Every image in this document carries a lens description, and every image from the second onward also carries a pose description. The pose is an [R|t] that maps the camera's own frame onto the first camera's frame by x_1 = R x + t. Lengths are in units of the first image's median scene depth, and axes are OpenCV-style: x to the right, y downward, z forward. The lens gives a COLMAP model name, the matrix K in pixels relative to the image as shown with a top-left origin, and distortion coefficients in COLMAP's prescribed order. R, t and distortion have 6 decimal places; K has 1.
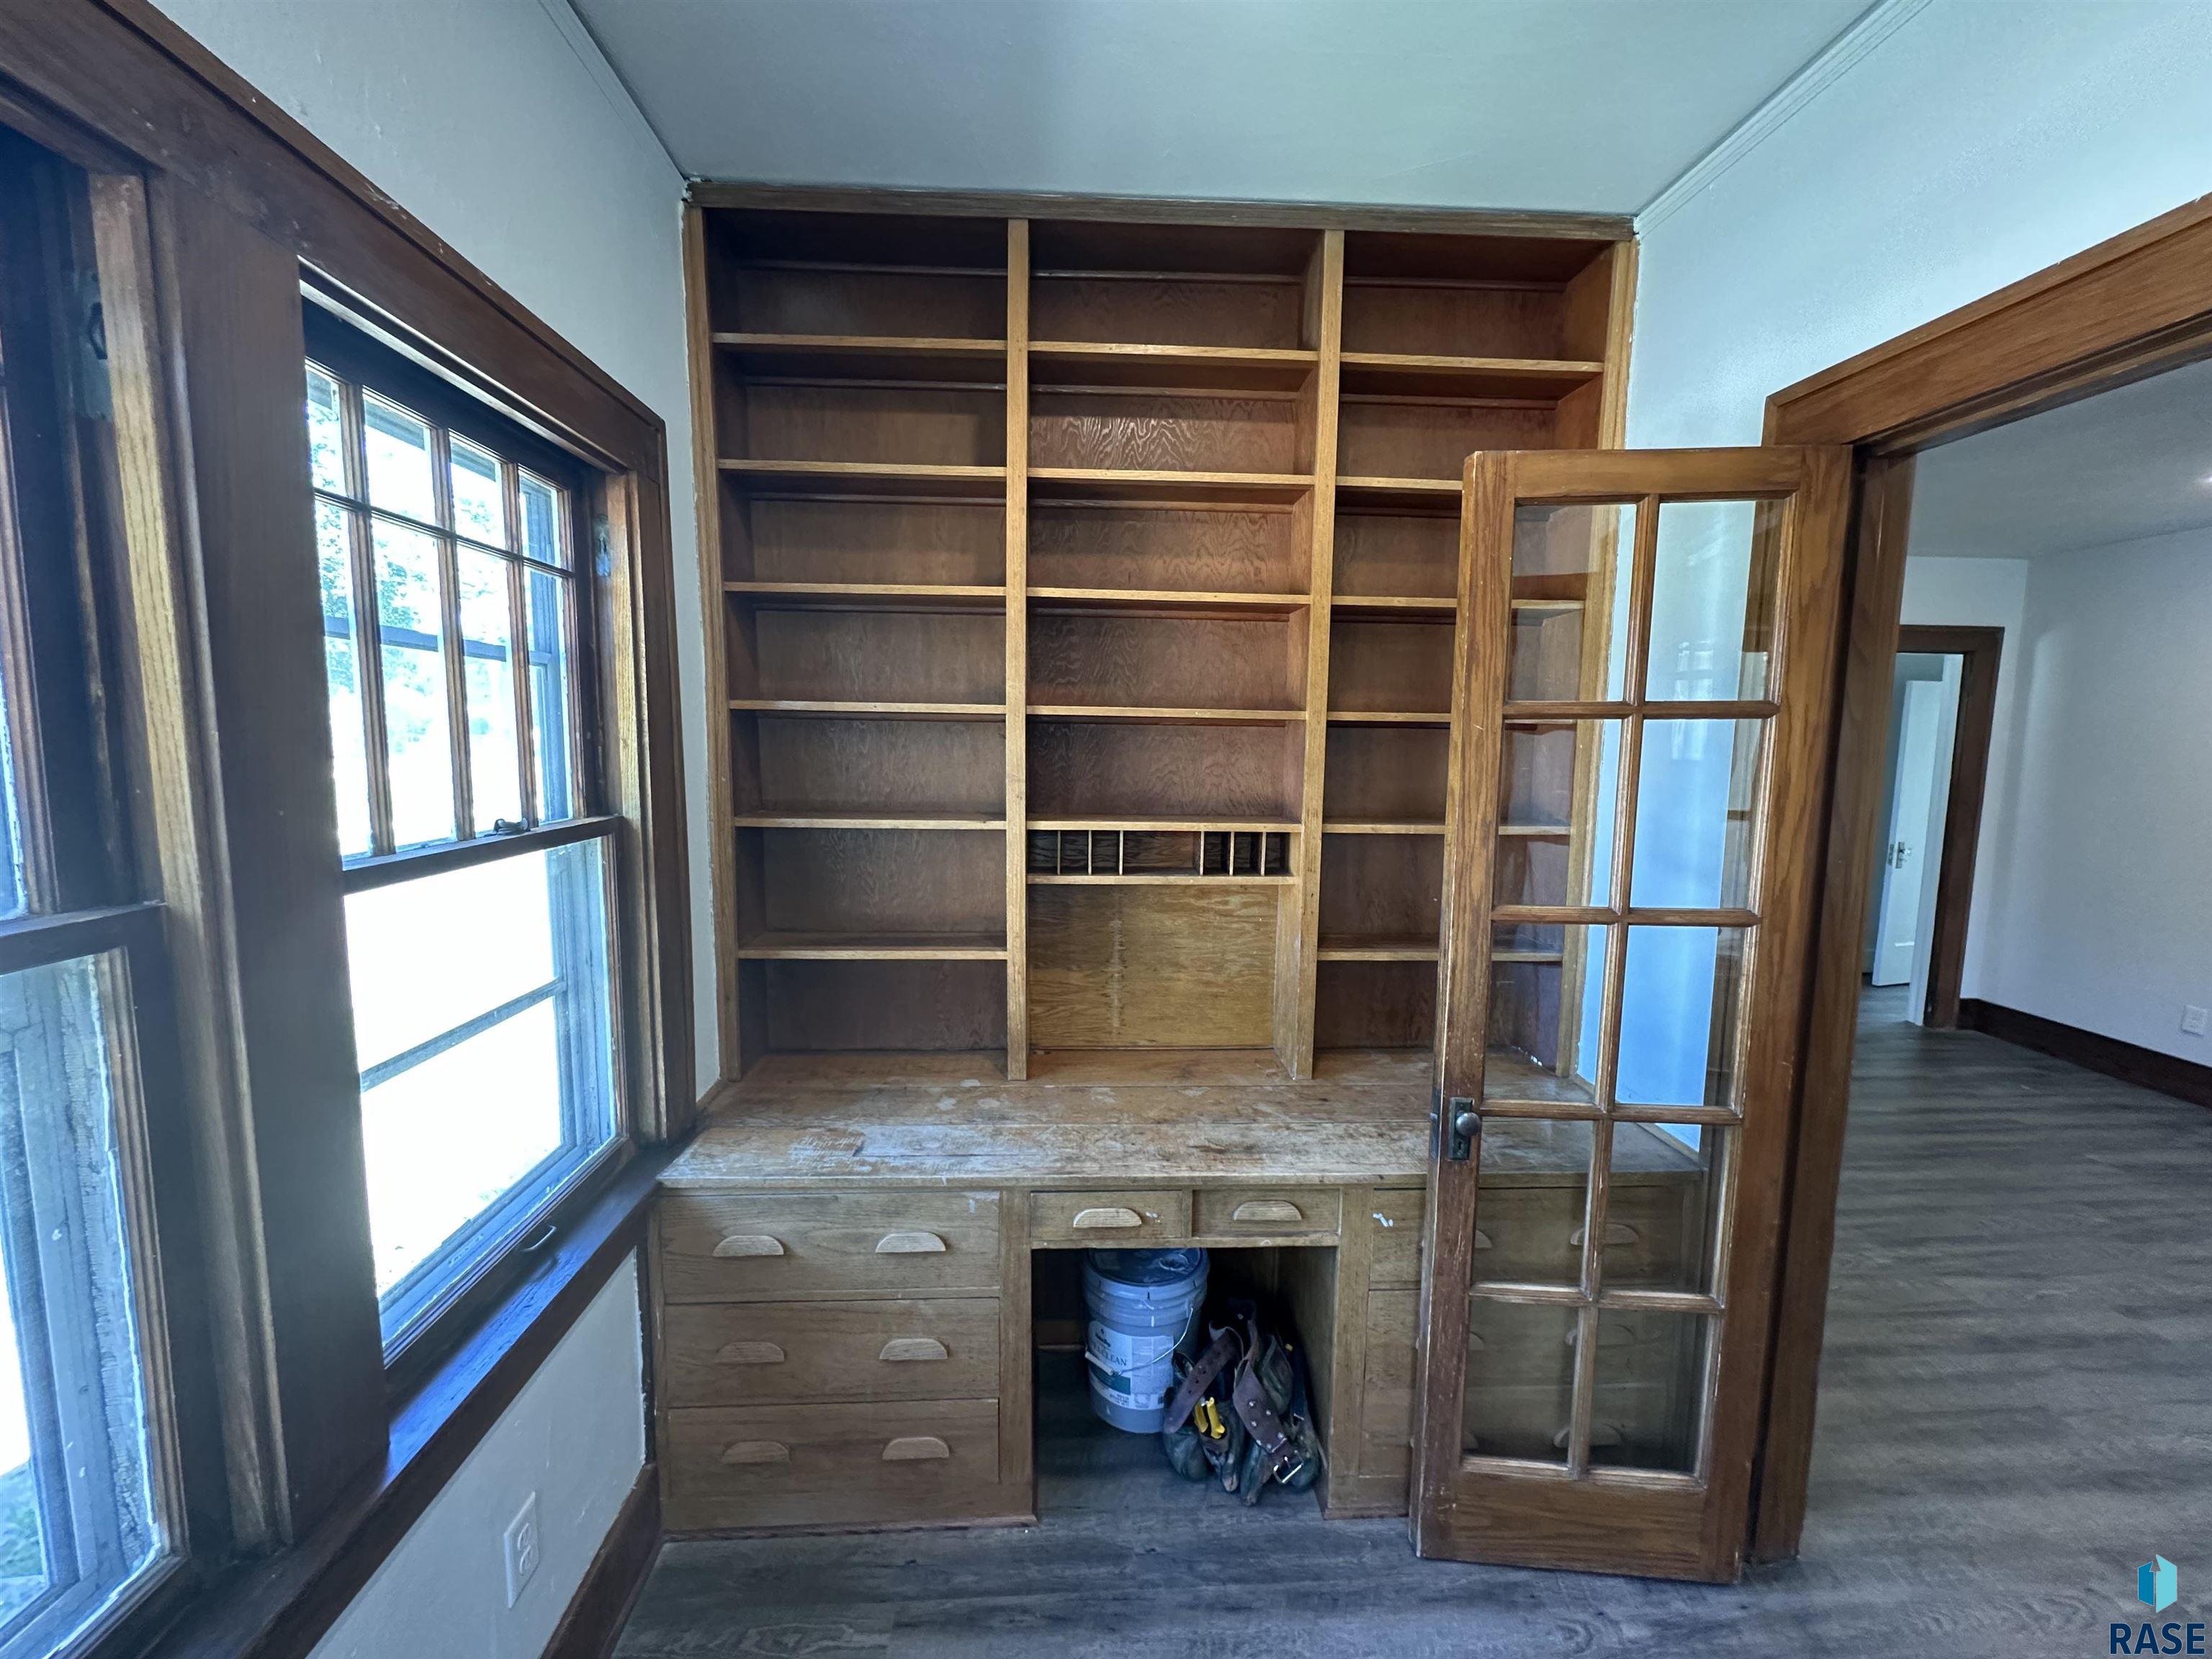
lens RADIAL K [[878.1, 0, 1109.1], [0, 878.1, 833.3], [0, 0, 1]] dist [-0.005261, 0.001521]
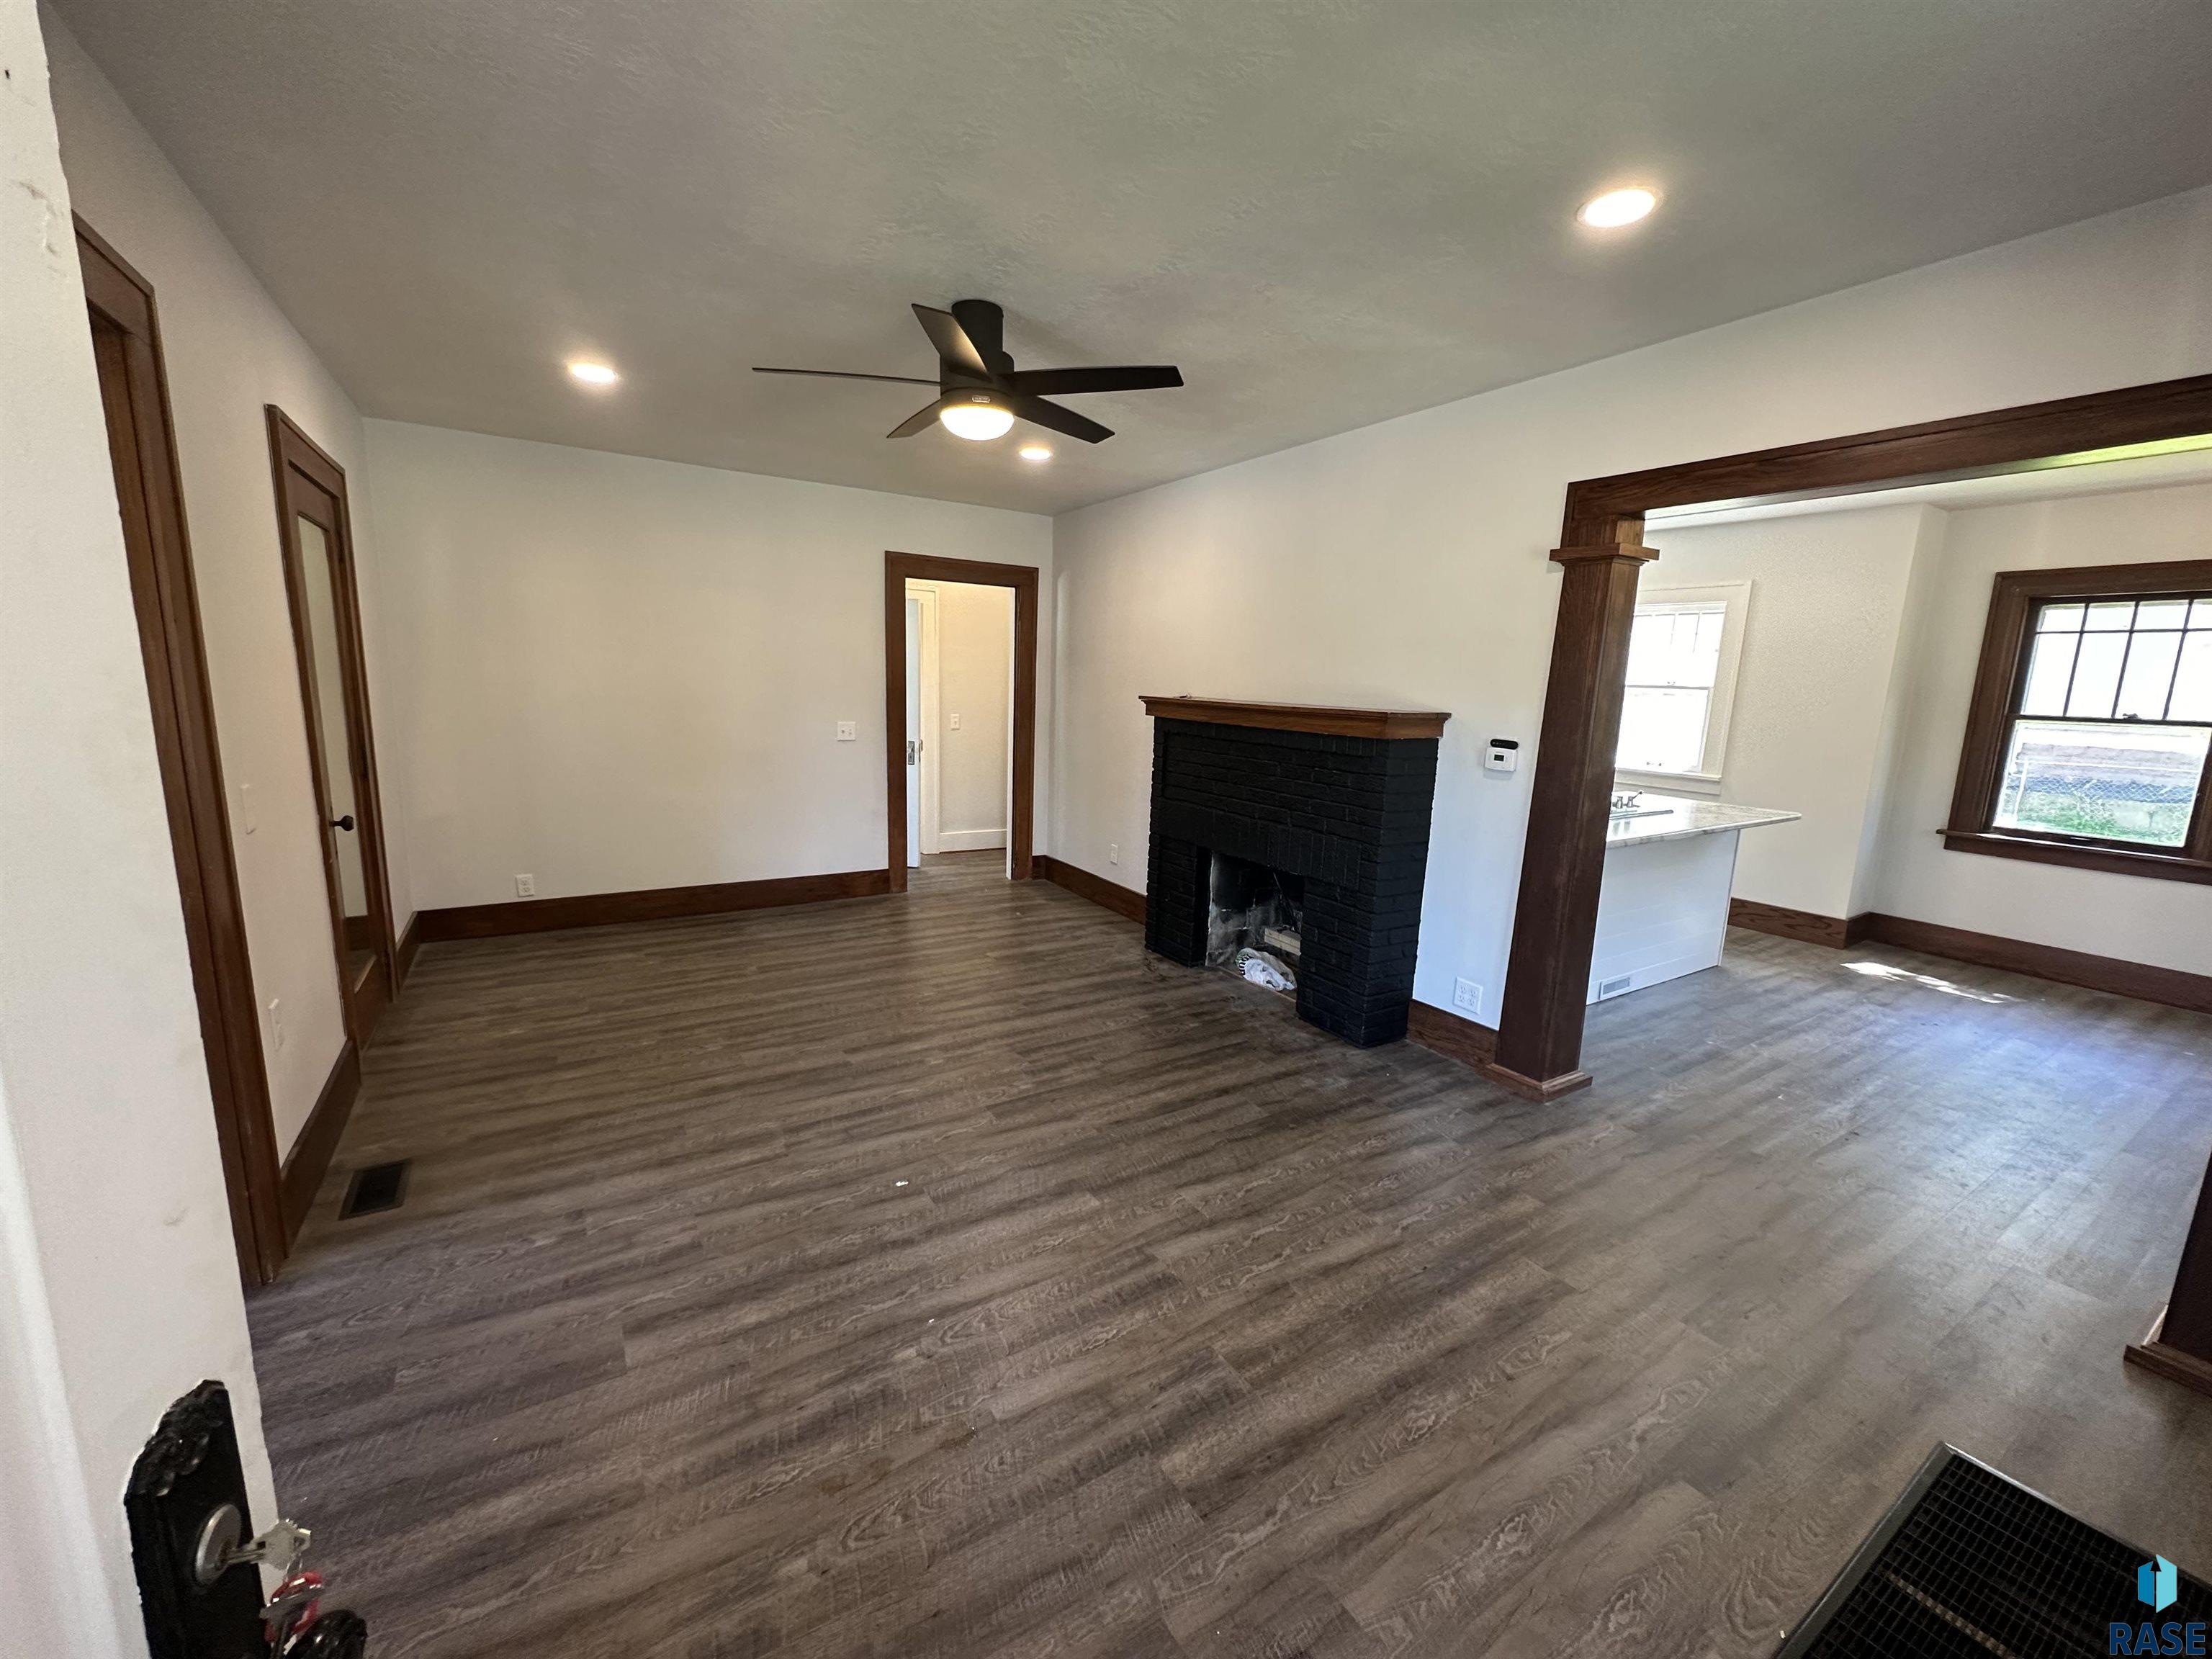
lens RADIAL K [[878.1, 0, 1111.7], [0, 878.1, 828.4], [0, 0, 1]] dist [-0.005261, 0.001521]
pose [[0.876452, -0.061921, 0.477490, 0.664420], [0.029503, 0.996739, 0.075103, 0.077543], [-0.480584, -0.051737, 0.875421, -0.300940]]
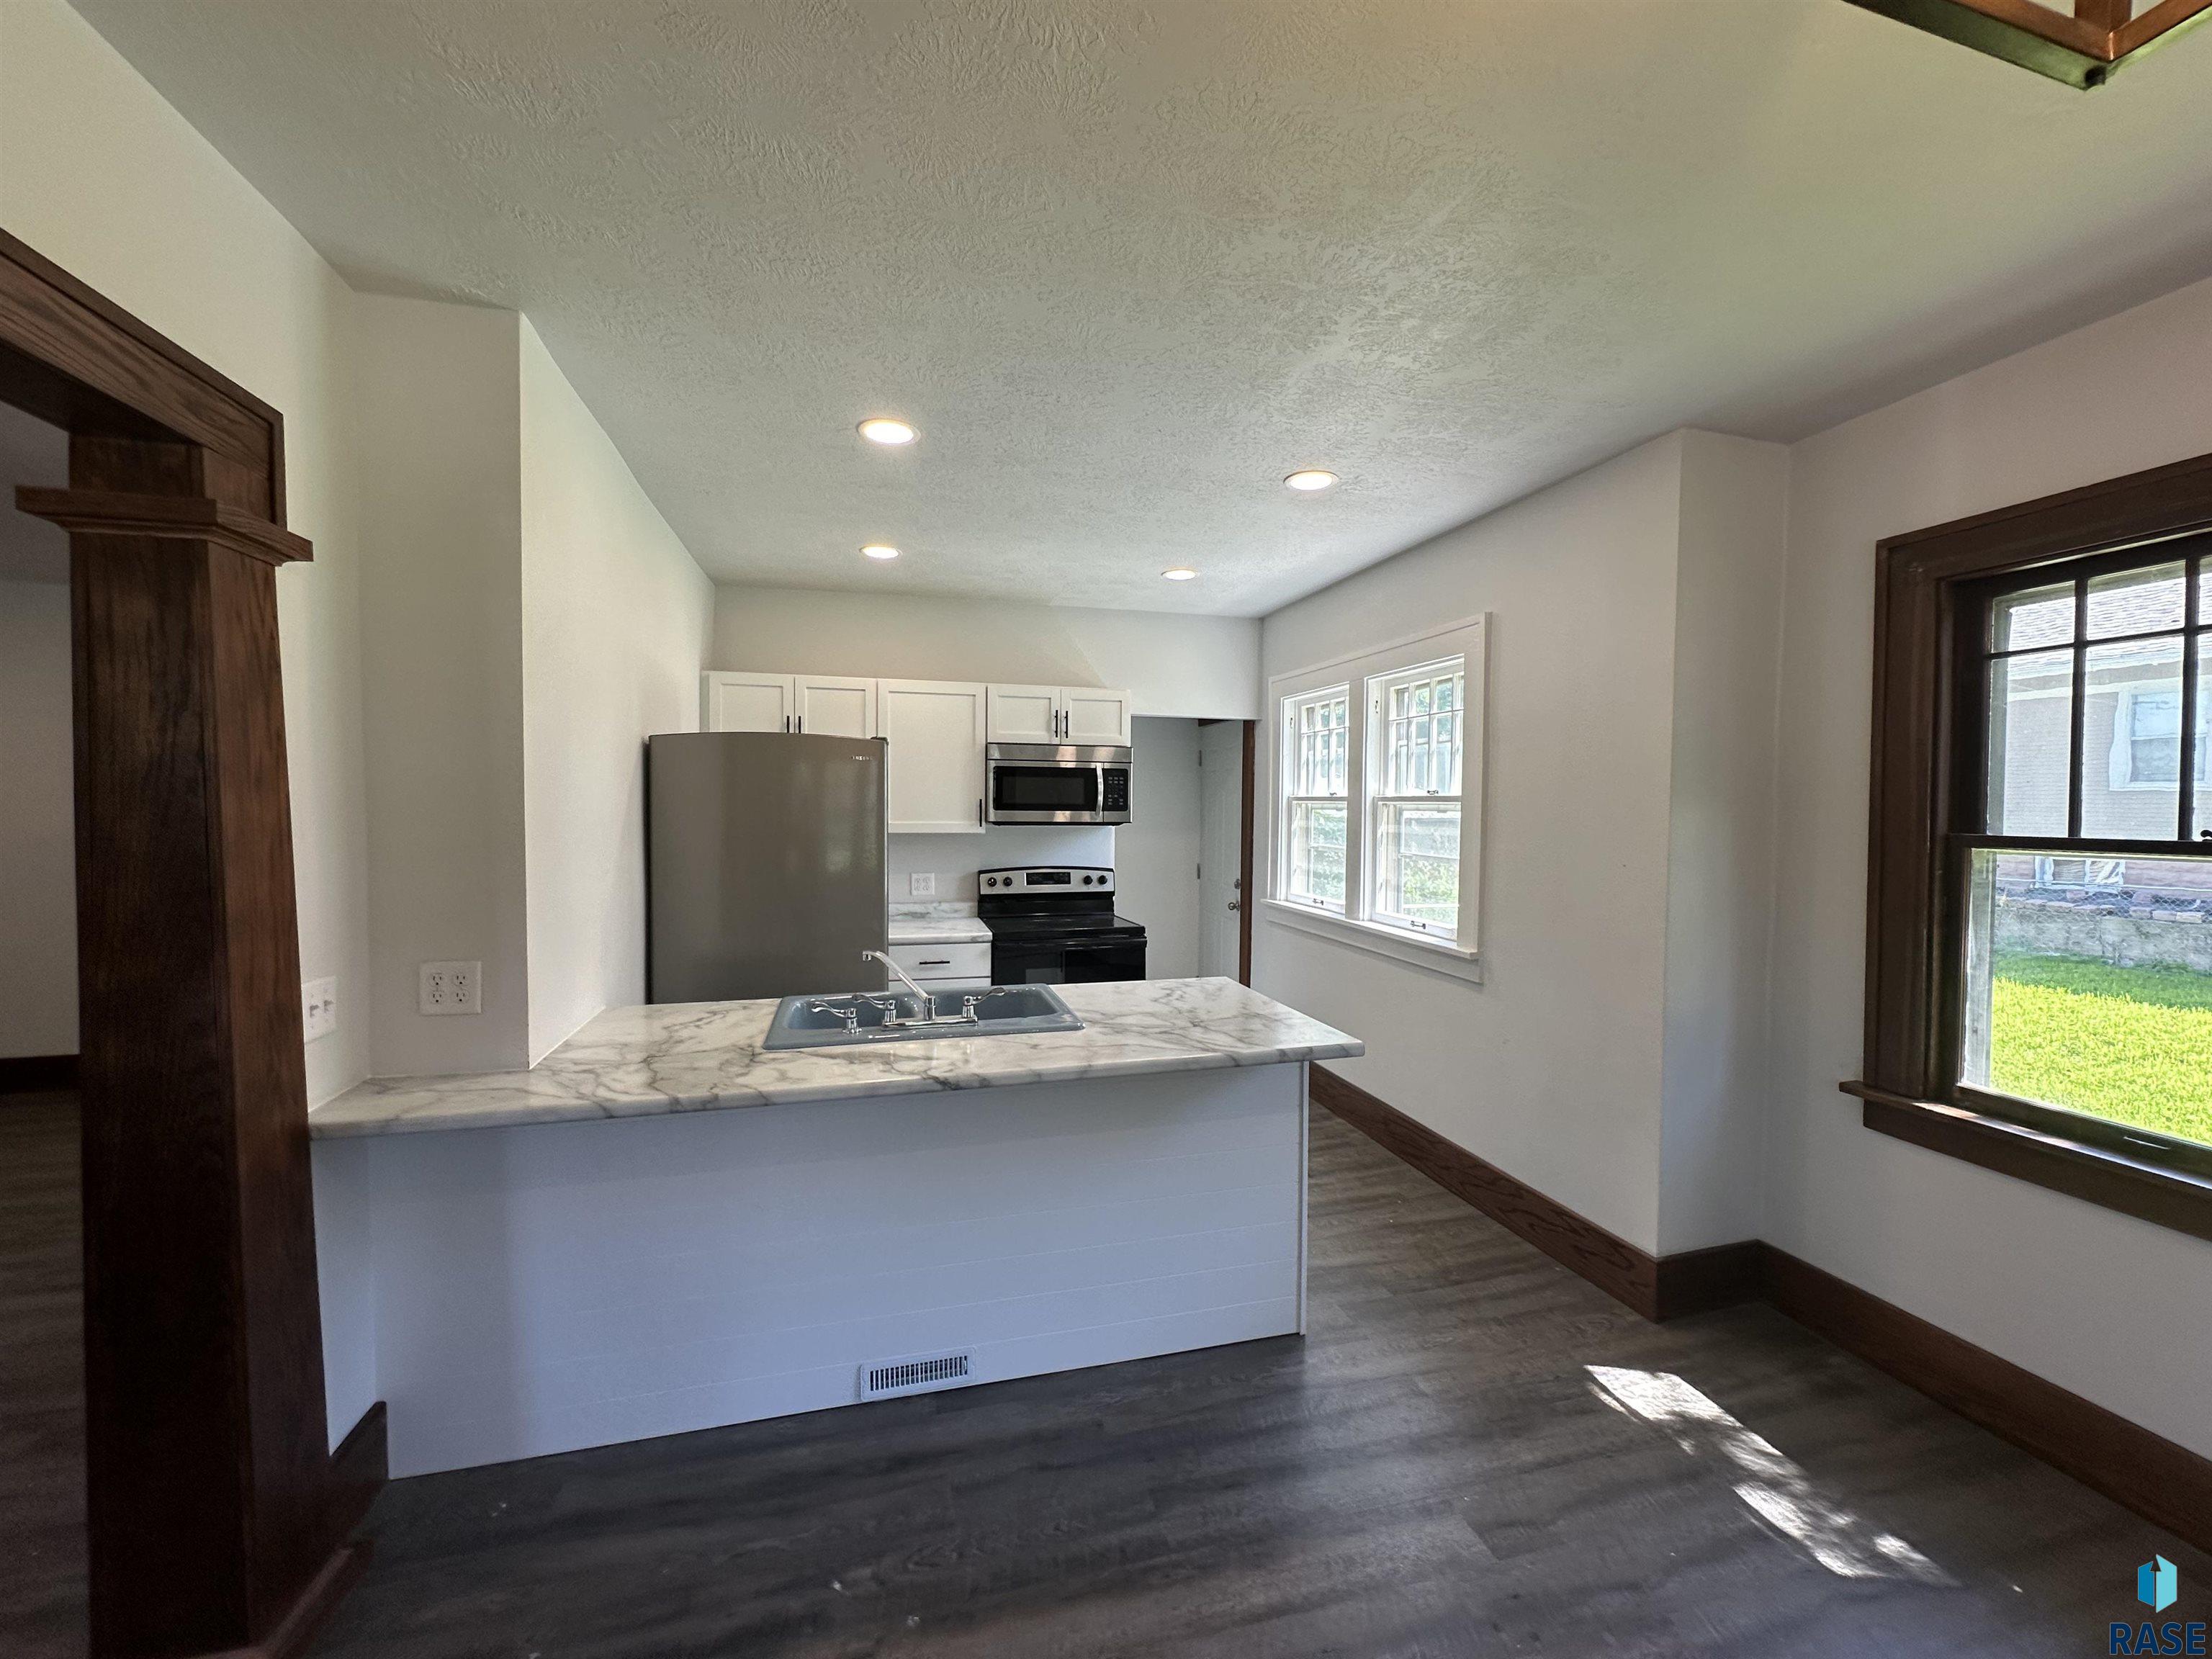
lens RADIAL K [[861.0, 0, 1091.0], [0, 861.0, 829.9], [0, 0, 1]] dist [-0.011840, -0.000046]
pose [[0.981765, -0.010165, 0.189826, 1.942611], [0.025949, 0.996388, -0.080850, 0.071487], [-0.188319, 0.084301, 0.978483, -0.237741]]
